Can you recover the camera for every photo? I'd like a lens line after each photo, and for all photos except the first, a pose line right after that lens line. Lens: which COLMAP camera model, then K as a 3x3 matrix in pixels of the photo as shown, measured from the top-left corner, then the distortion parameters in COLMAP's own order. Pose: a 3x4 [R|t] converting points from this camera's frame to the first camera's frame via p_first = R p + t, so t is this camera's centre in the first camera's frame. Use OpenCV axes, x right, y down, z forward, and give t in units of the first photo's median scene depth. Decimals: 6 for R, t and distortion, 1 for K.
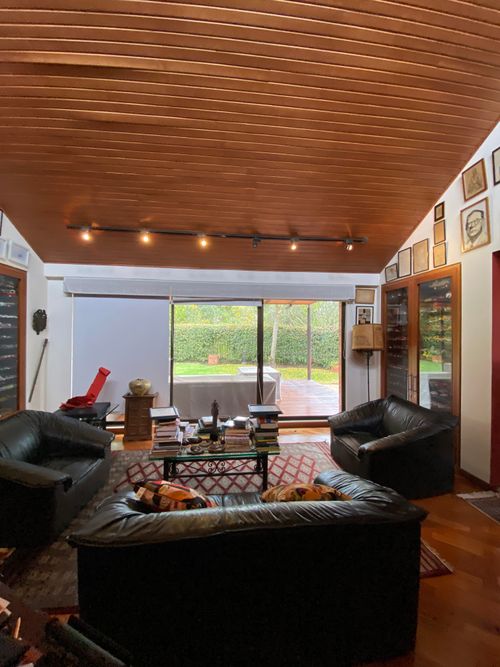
lens RADIAL K [[272.1, 0, 246.3], [0, 272.1, 334.4], [0, 0, 1]] dist [0.016213, -0.017225]
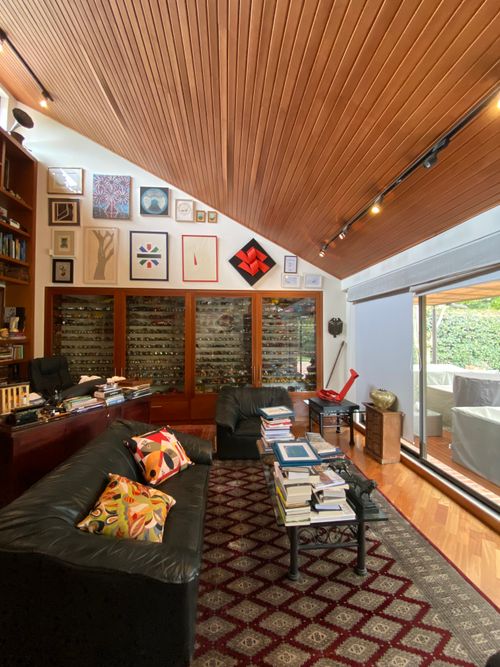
lens RADIAL K [[272.1, 0, 247.9], [0, 272.1, 329.5], [0, 0, 1]] dist [0.016213, -0.017225]
pose [[-0.039907, -0.022794, -0.998943, 0.491399], [-0.011194, 0.999687, -0.022363, -0.003649], [0.999141, 0.010289, -0.040150, 0.618279]]
